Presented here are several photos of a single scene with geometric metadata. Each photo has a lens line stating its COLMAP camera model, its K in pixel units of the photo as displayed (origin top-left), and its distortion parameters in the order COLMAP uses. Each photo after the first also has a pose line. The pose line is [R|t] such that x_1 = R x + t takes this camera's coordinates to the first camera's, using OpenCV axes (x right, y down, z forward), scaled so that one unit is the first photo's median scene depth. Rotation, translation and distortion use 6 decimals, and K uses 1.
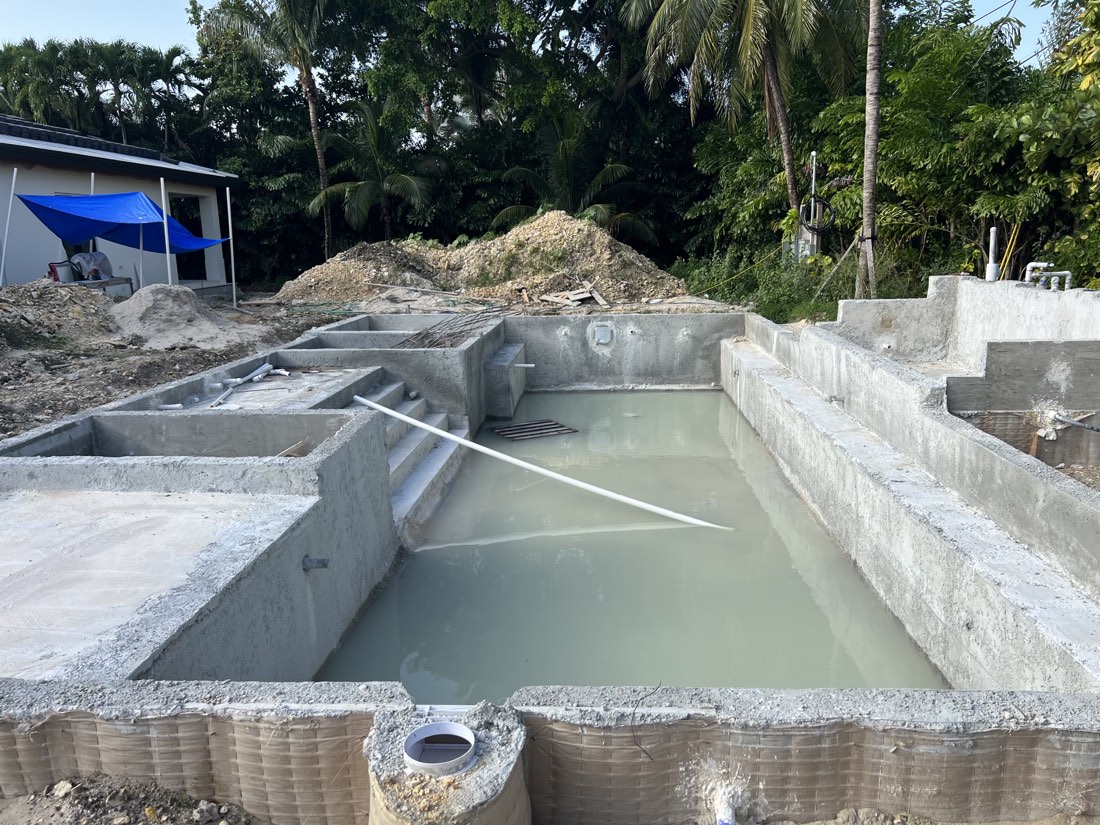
lens RADIAL K [[826.7, 0, 550.0], [0, 826.7, 412.5], [0, 0, 1]] dist [0.005473, 0.002747]
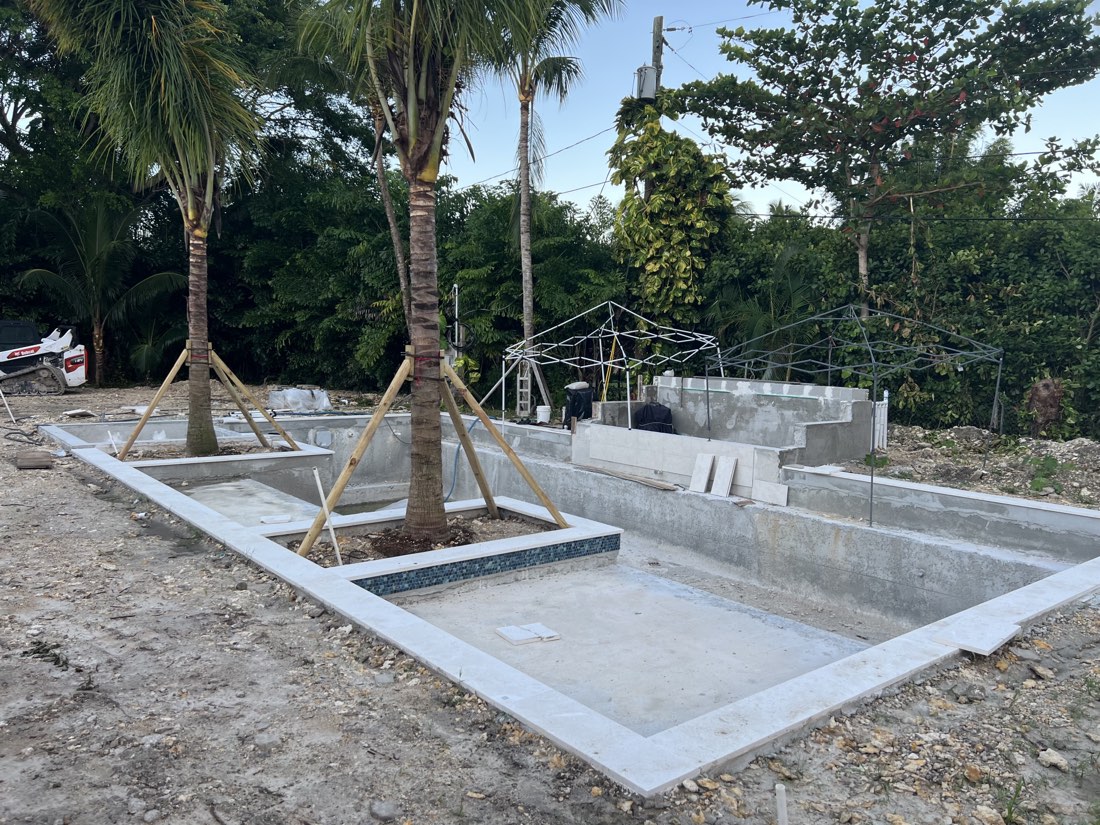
lens RADIAL K [[826.7, 0, 550.0], [0, 826.7, 412.5], [0, 0, 1]] dist [0.005473, 0.002747]
pose [[0.724378, -0.009134, 0.689343, -0.791362], [0.095829, 0.991539, -0.087561, -0.016293], [-0.682710, 0.129487, 0.719124, 0.100385]]
